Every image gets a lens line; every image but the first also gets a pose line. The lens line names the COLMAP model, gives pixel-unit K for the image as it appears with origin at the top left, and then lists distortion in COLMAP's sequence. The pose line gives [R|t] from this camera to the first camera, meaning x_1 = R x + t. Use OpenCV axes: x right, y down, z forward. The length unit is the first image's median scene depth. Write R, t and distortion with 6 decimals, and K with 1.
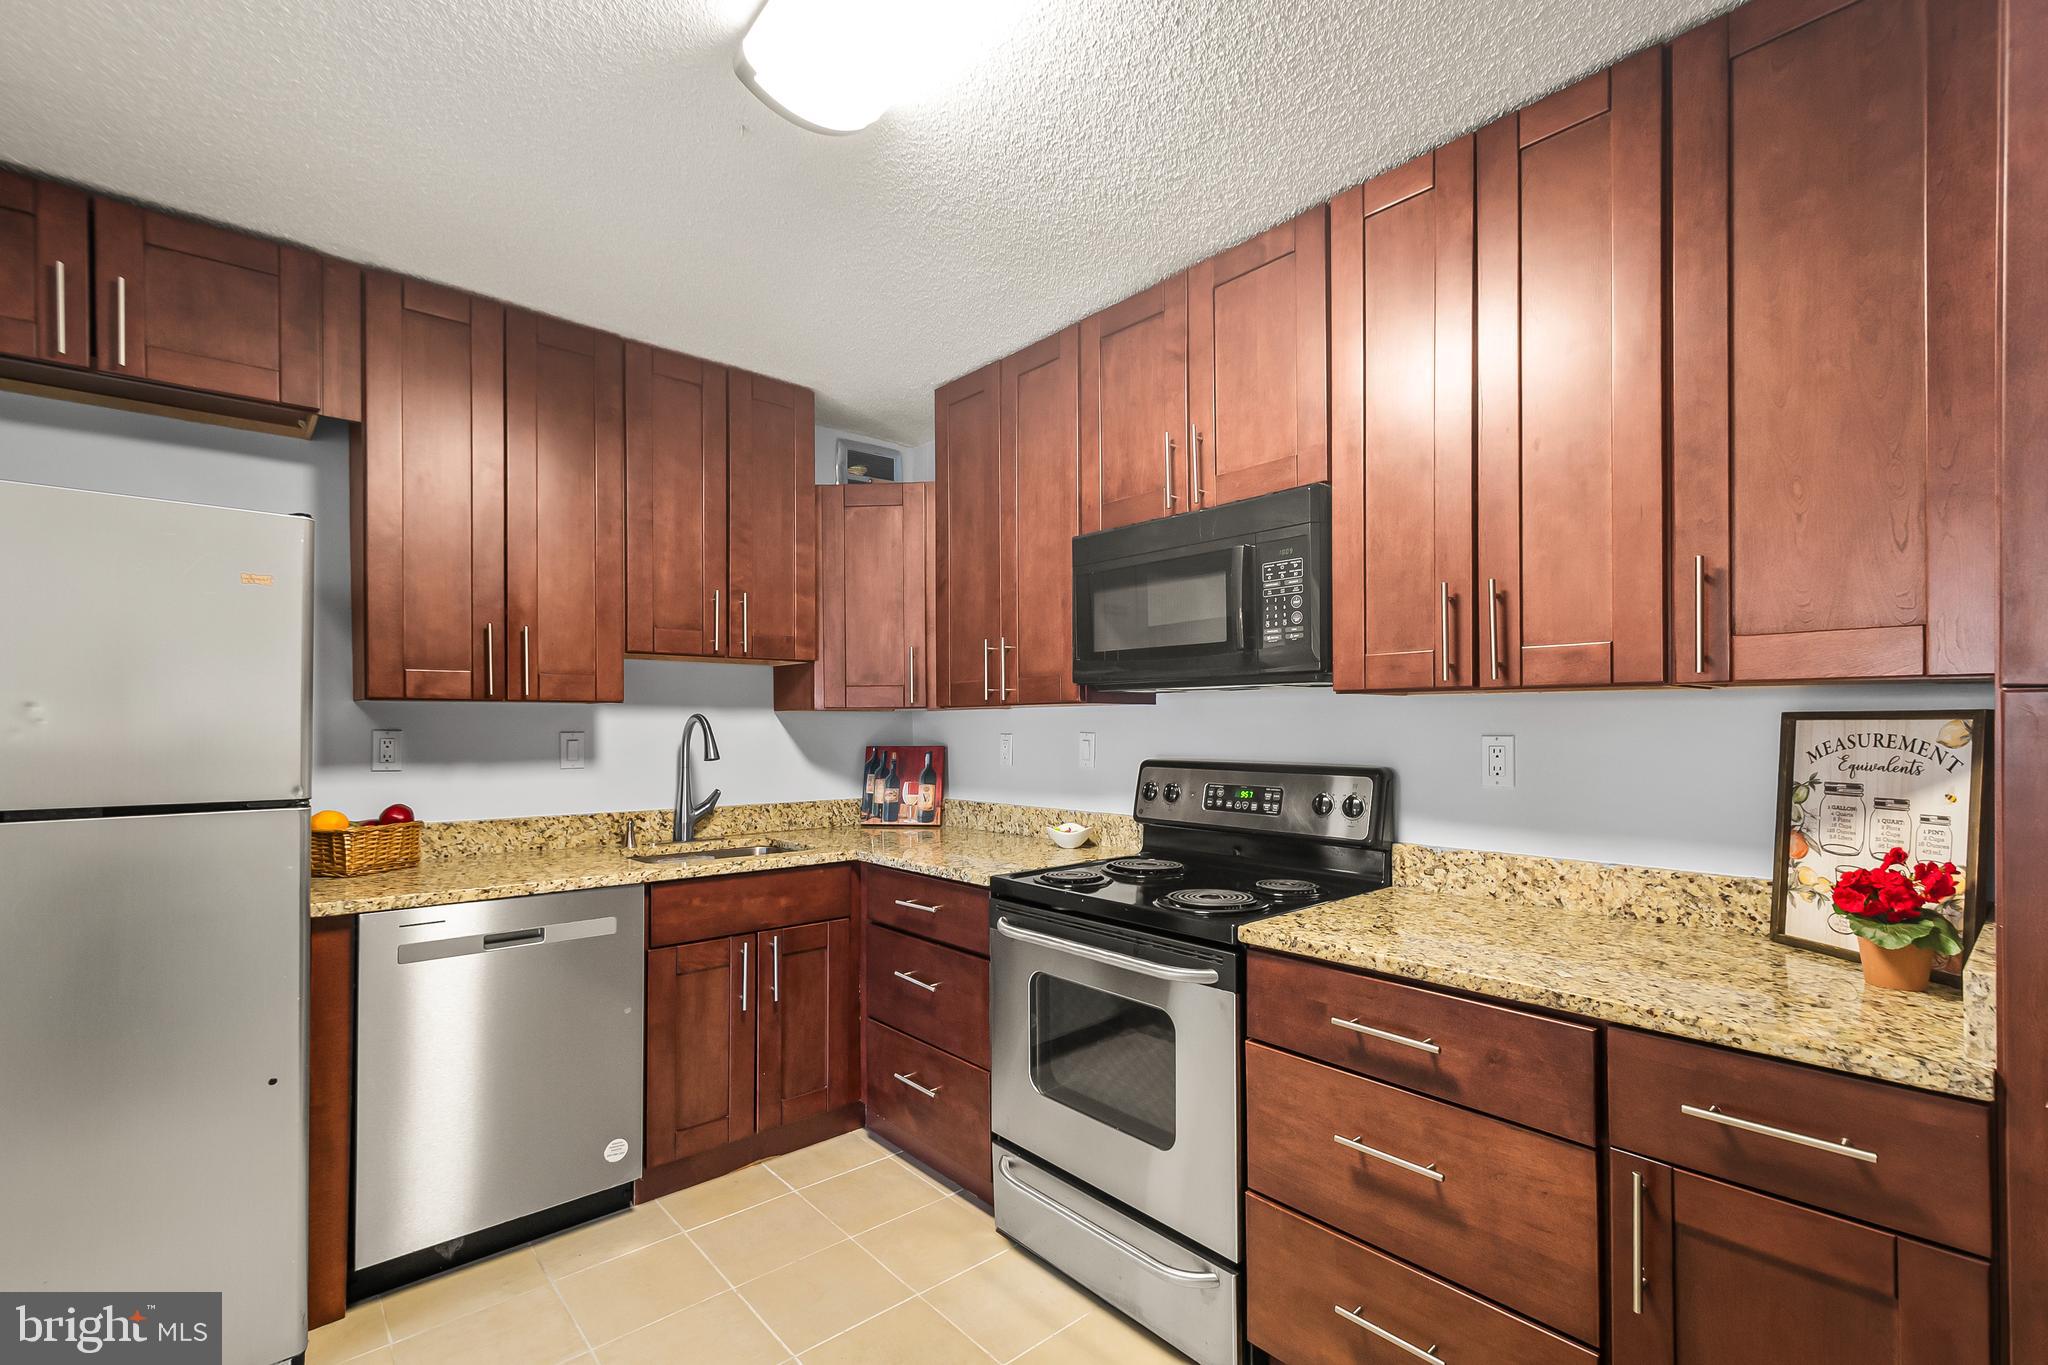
lens RADIAL K [[910.2, 0, 1044.8], [0, 910.2, 716.2], [0, 0, 1]] dist [0.006700, -0.001399]
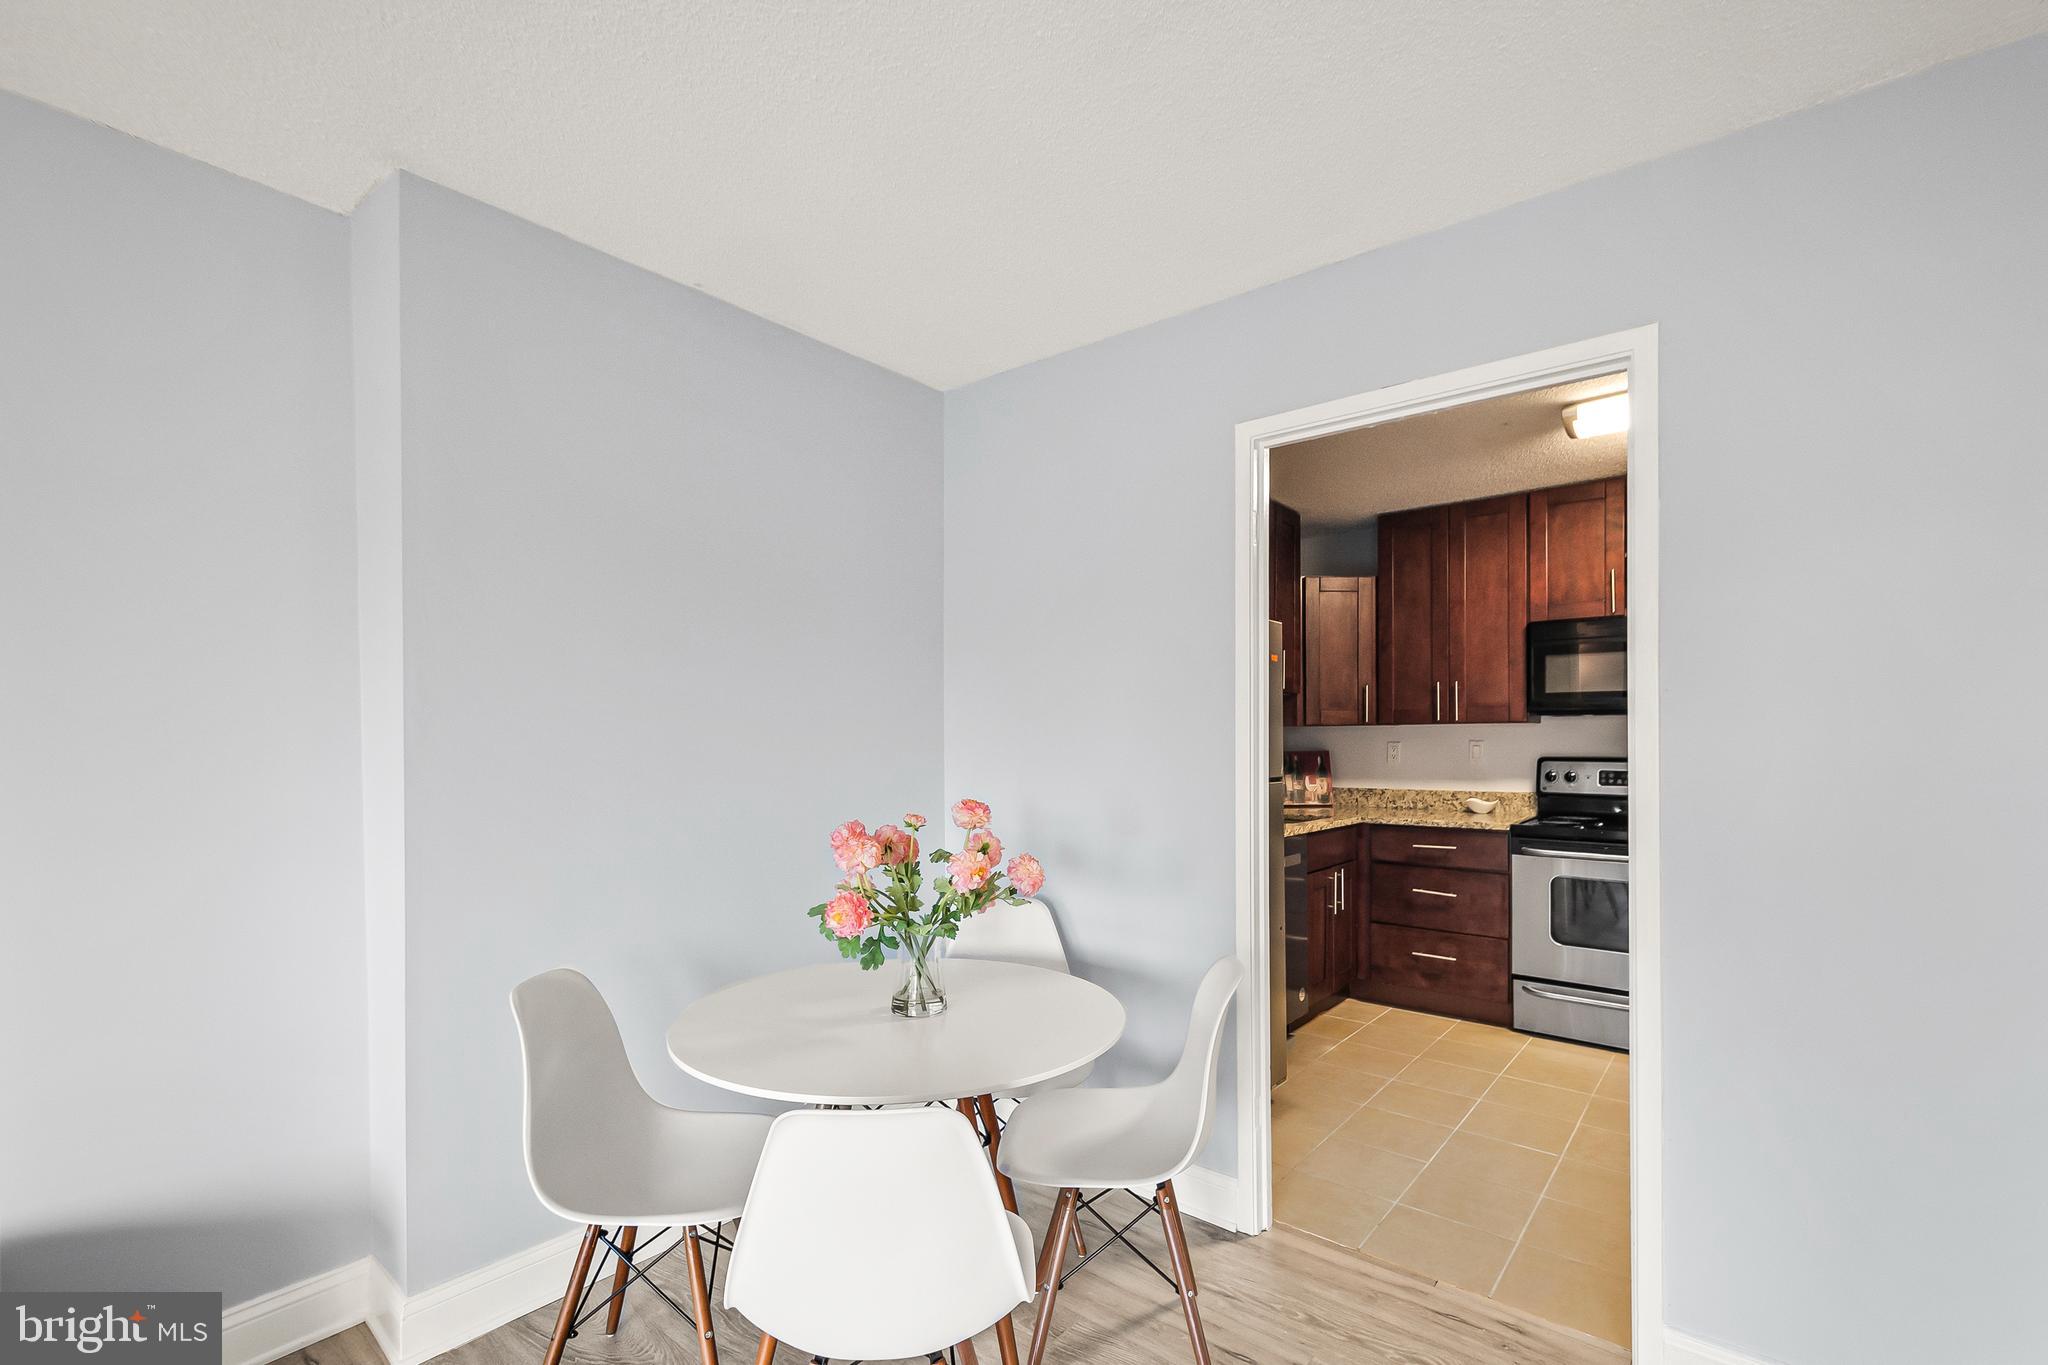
lens RADIAL K [[910.2, 0, 1065.1], [0, 910.2, 740.5], [0, 0, 1]] dist [0.006700, -0.001399]
pose [[0.984231, -0.000690, 0.176889, -1.574455], [-0.001667, 0.999912, 0.013171, -0.004145], [-0.176882, -0.013258, 0.984143, -0.707112]]
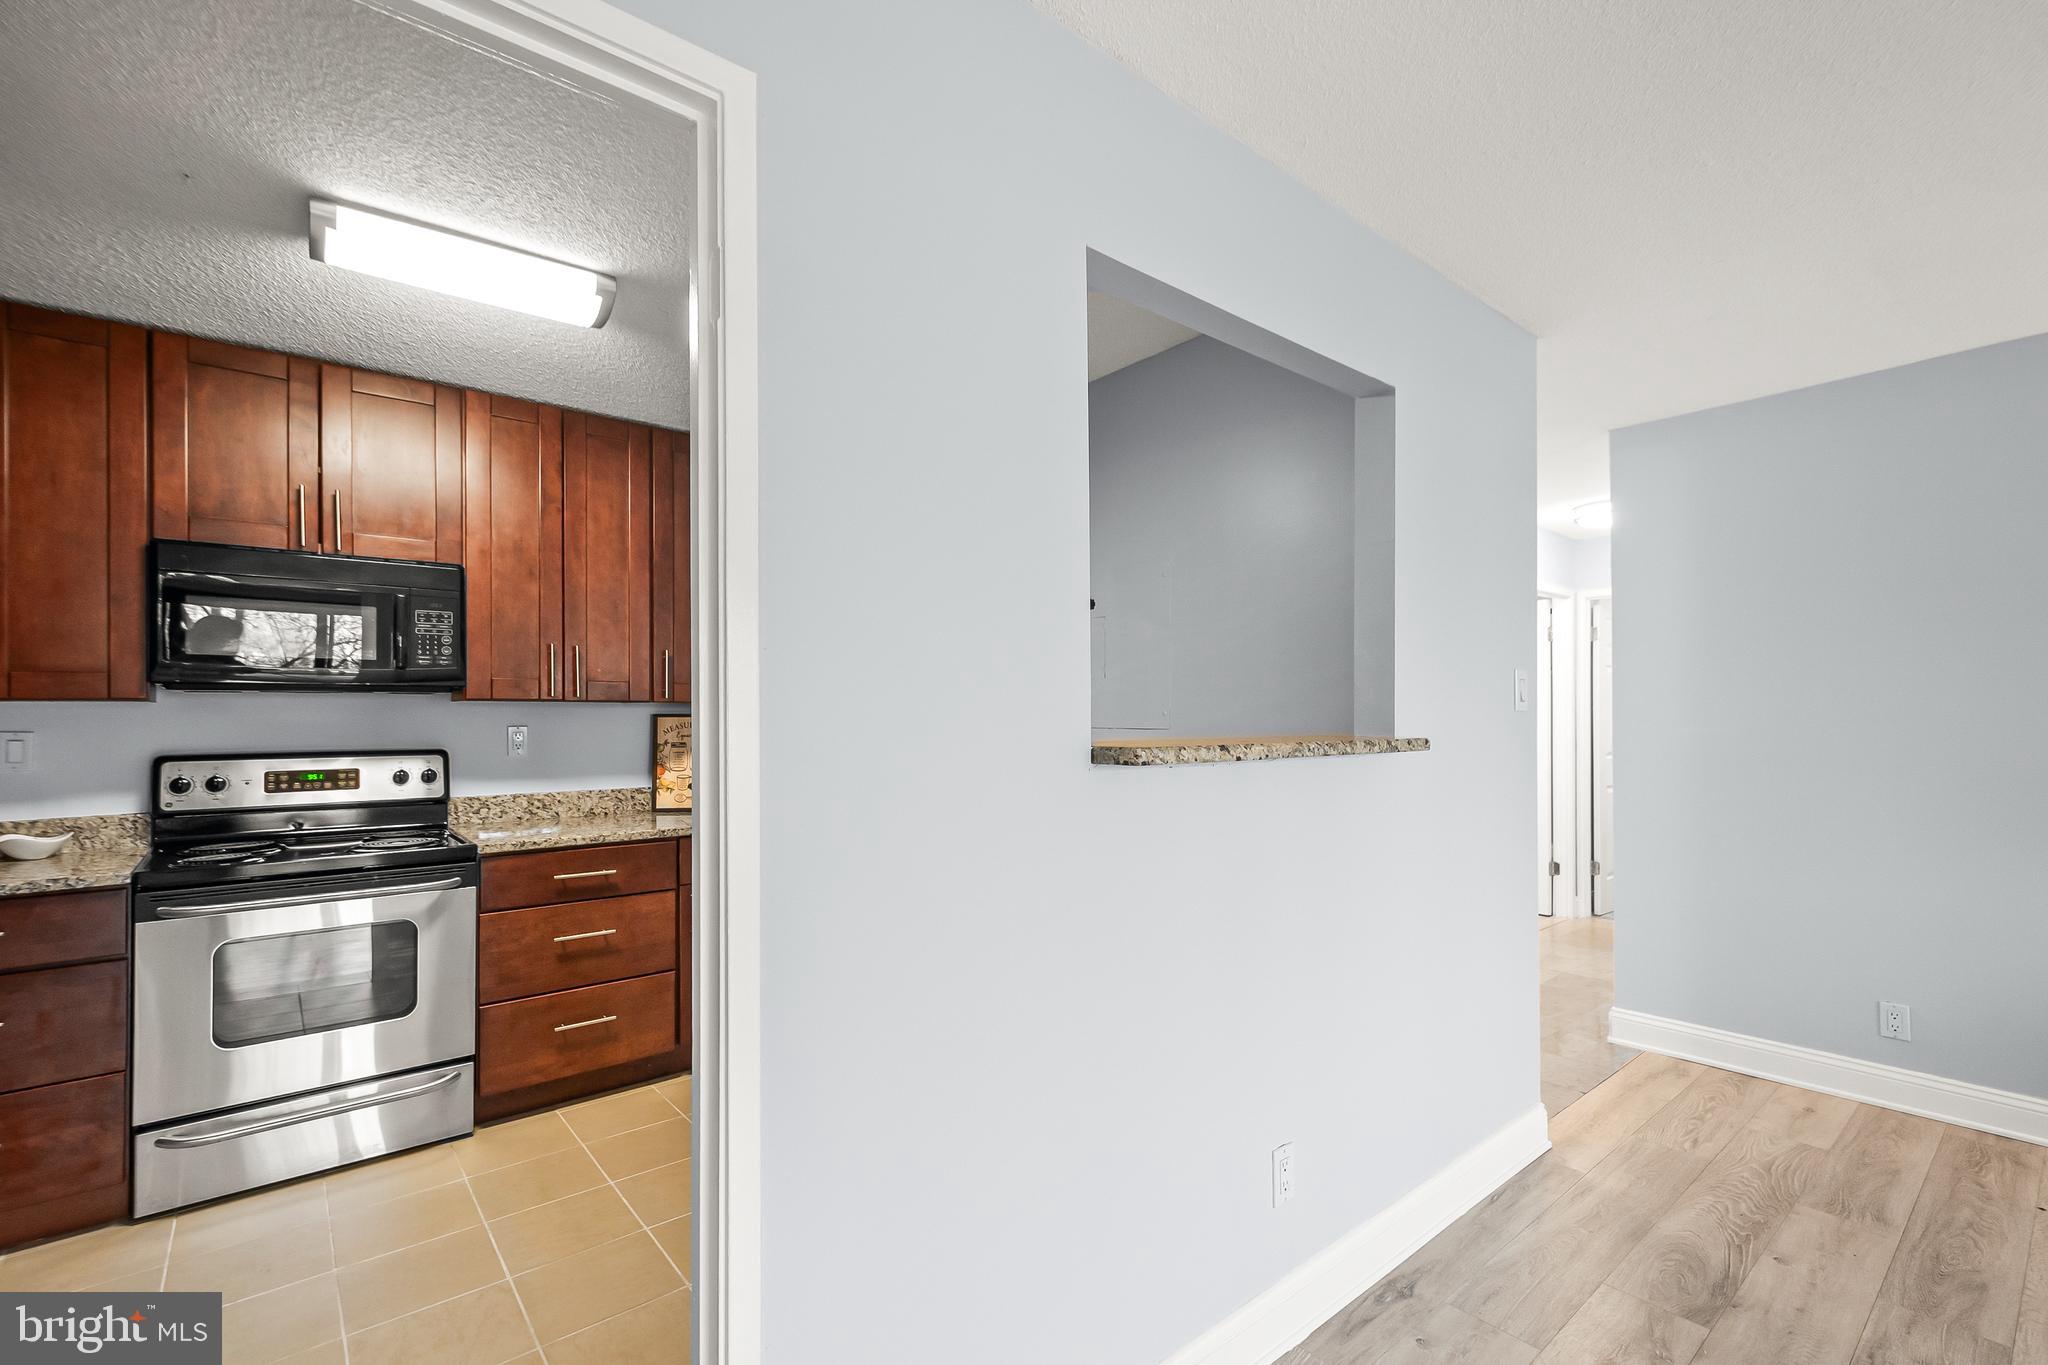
lens RADIAL K [[910.2, 0, 1026.3], [0, 910.2, 704.4], [0, 0, 1]] dist [0.006700, -0.001399]
pose [[0.031512, 0.013670, 0.999410, -1.384668], [-0.004230, 0.999899, -0.013544, -0.001415], [-0.999494, -0.003801, 0.031566, -0.024656]]
